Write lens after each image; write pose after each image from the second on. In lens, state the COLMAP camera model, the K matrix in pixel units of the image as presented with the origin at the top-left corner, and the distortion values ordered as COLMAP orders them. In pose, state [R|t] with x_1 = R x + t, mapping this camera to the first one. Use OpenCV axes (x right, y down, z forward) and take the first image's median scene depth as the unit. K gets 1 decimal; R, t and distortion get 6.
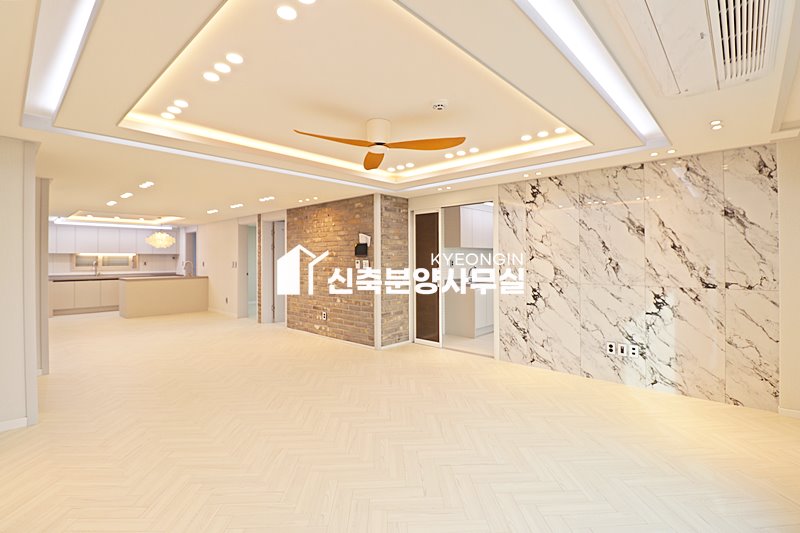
lens RADIAL K [[376.0, 0, 402.4], [0, 376.0, 259.4], [0, 0, 1]] dist [0.000671, -0.013998]
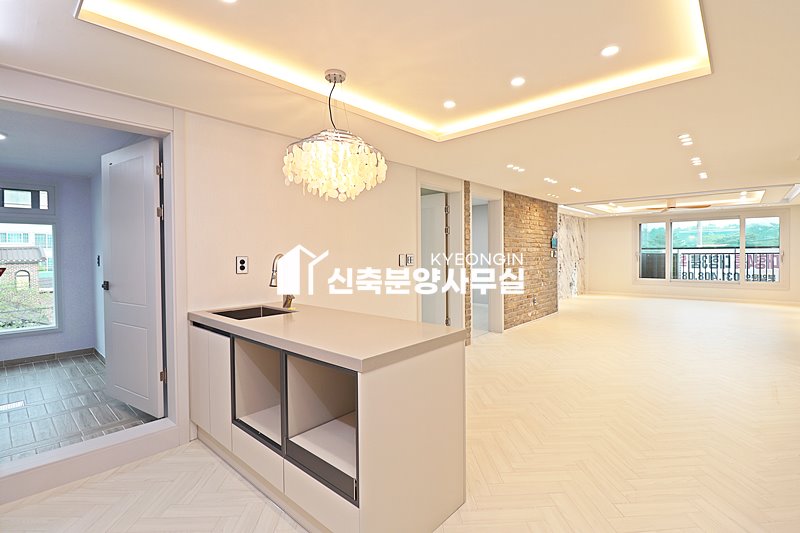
lens RADIAL K [[376.0, 0, 402.4], [0, 376.0, 259.4], [0, 0, 1]] dist [0.000671, -0.013998]
pose [[-0.014759, -0.014028, 0.999793, -1.190339], [0.009833, 0.999851, 0.014174, 0.007427], [-0.999843, 0.010041, -0.014619, 1.285766]]
